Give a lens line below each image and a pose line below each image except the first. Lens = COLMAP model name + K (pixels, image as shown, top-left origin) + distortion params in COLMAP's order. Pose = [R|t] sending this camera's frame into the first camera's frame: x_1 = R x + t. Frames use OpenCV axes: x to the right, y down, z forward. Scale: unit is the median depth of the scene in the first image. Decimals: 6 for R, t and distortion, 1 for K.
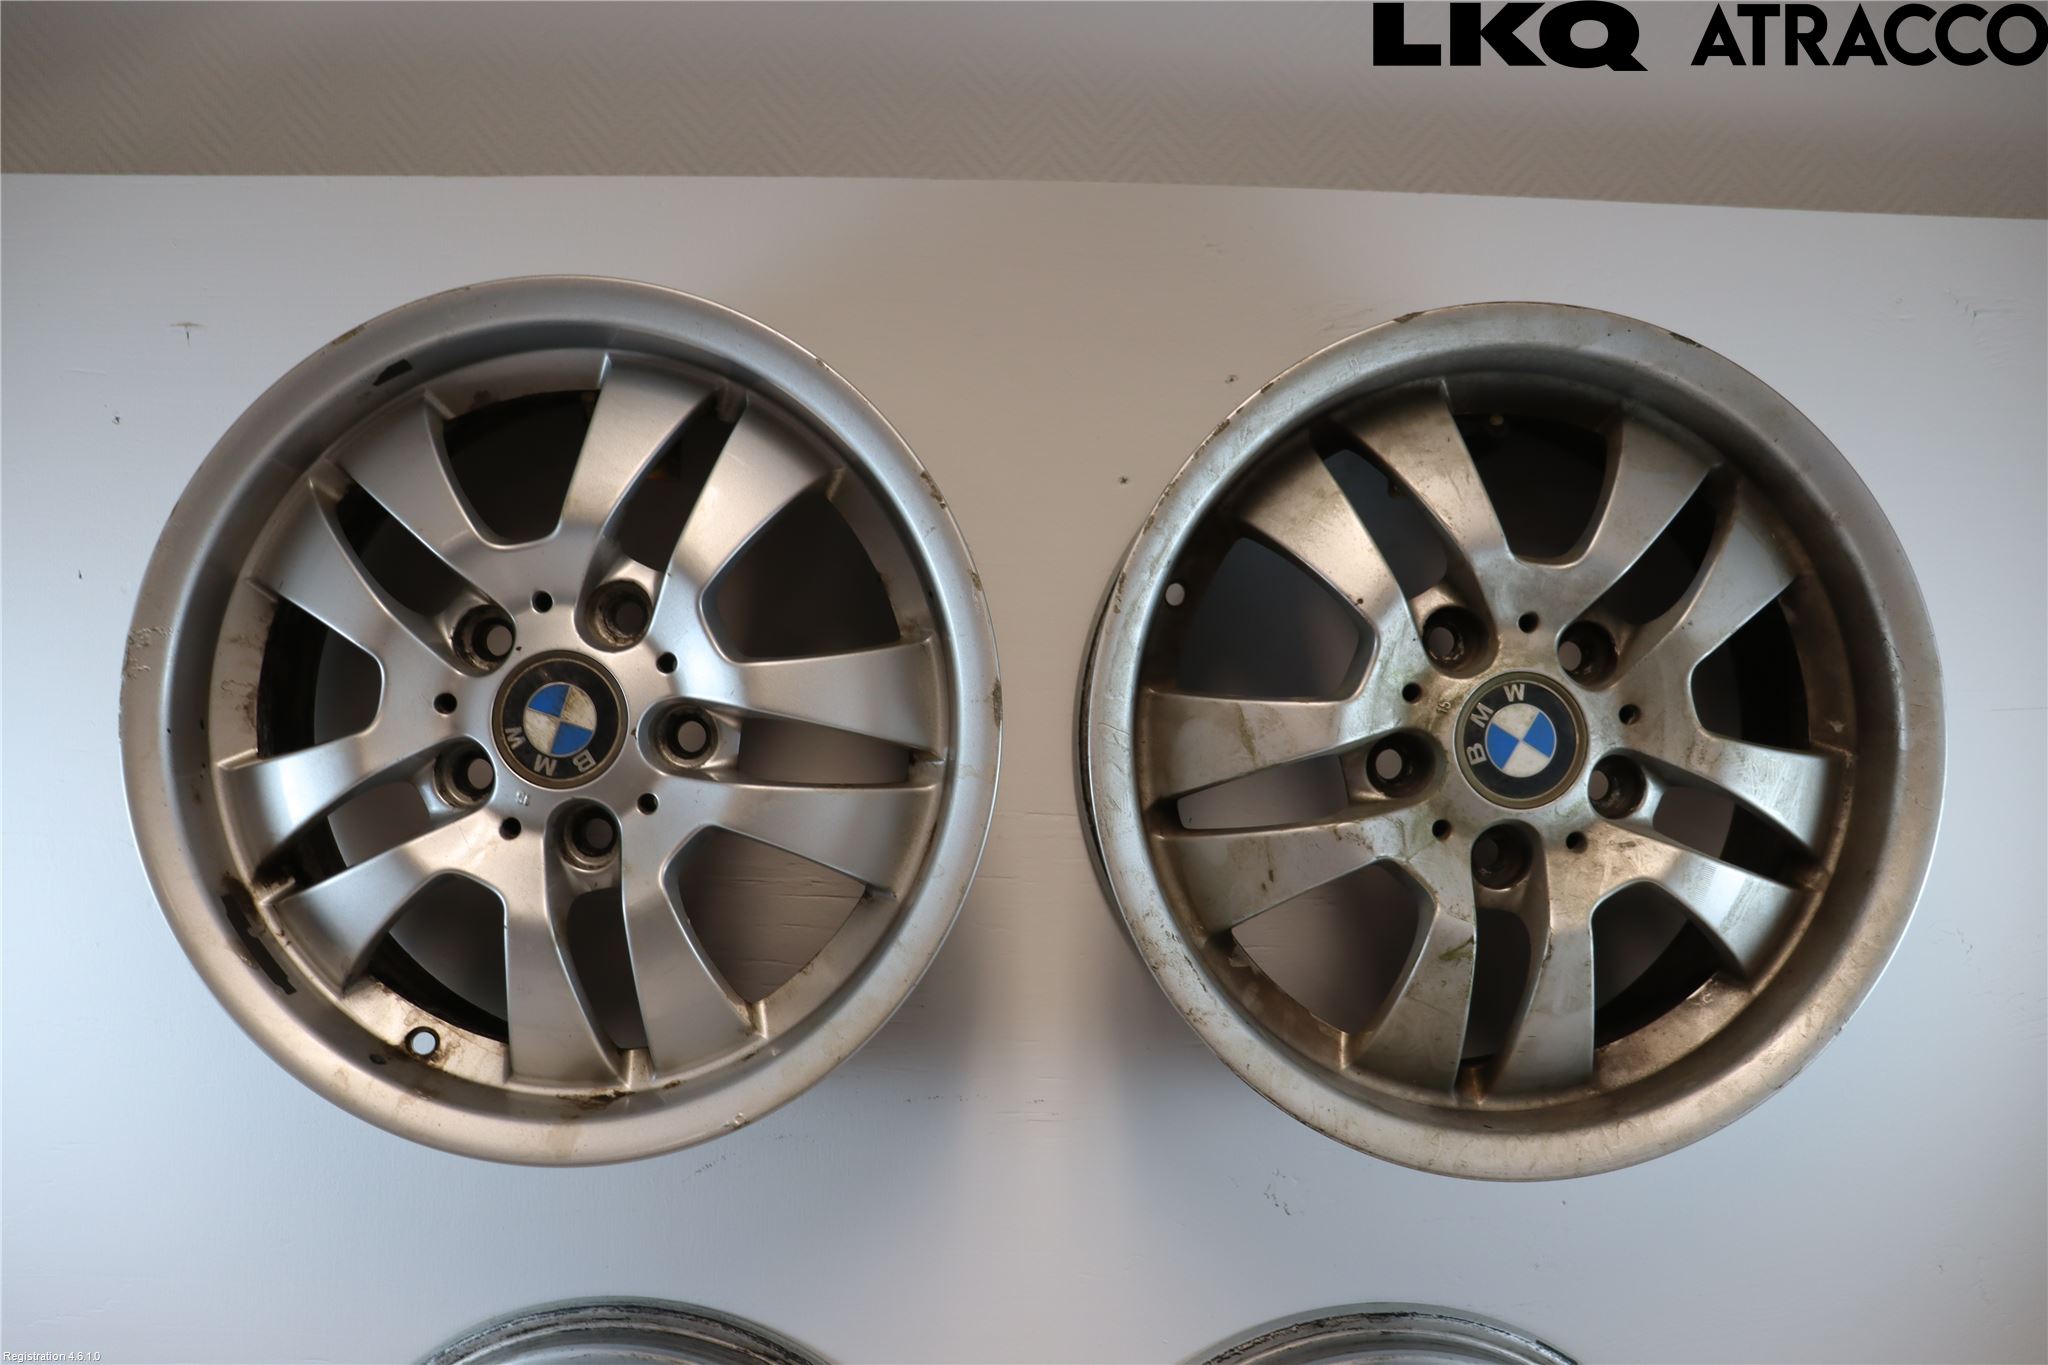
lens RADIAL K [[1692.6, 0, 1039.6], [0, 1692.6, 695.0], [0, 0, 1]] dist [-0.177195, 0.142212]
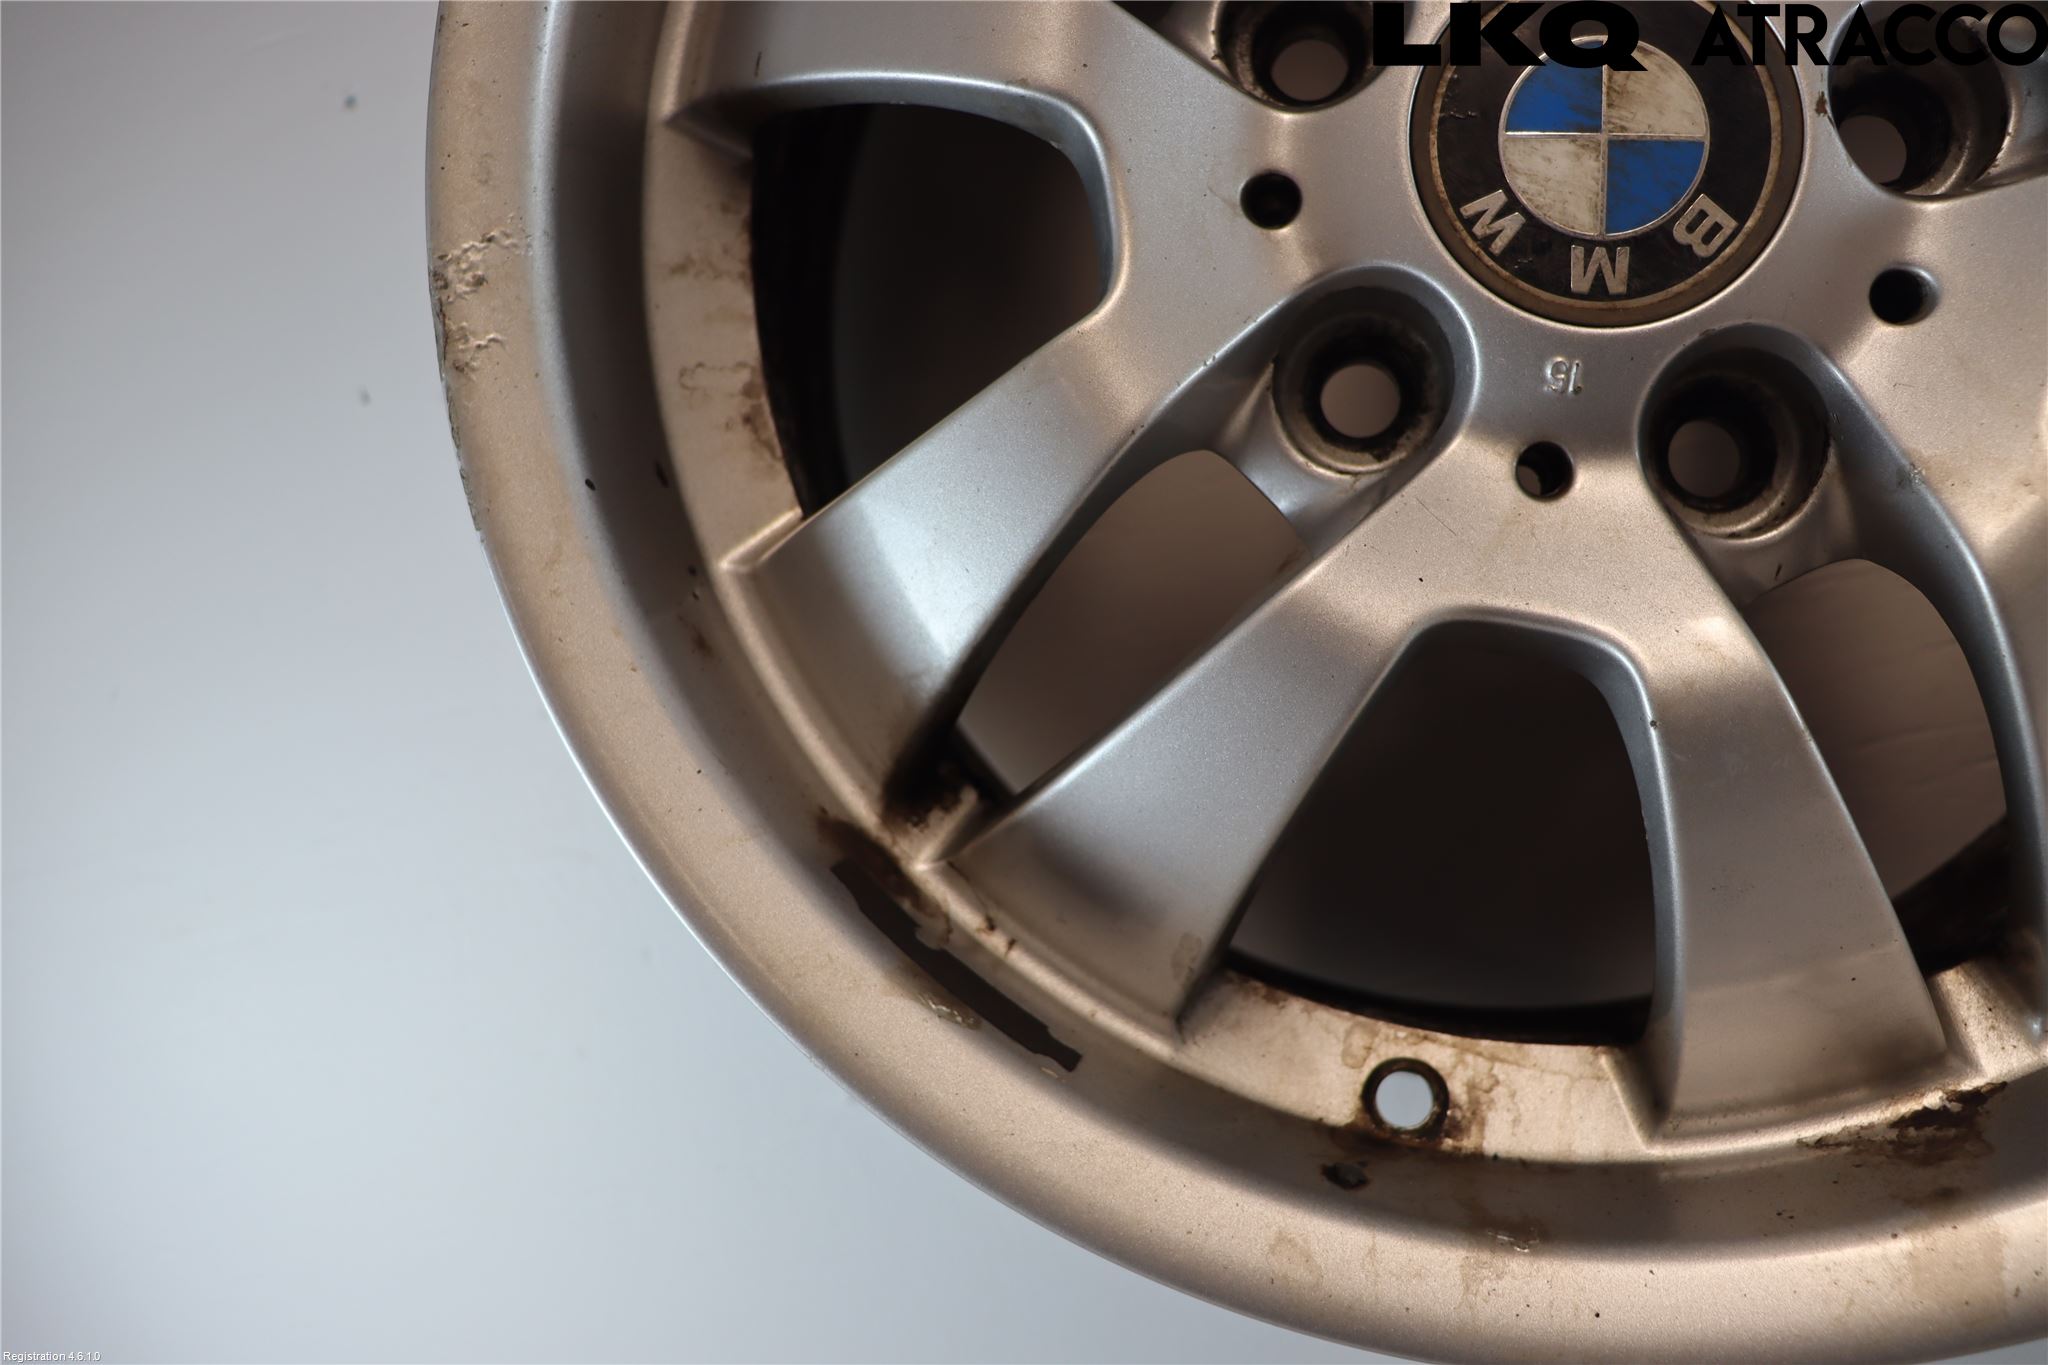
lens RADIAL K [[1692.6, 0, 1031.9], [0, 1692.6, 688.9], [0, 0, 1]] dist [-0.177195, 0.142212]
pose [[0.938178, -0.265523, -0.222082, -0.350046], [0.274885, 0.961405, 0.011777, 0.089526], [0.210383, -0.072095, 0.974957, 0.611608]]
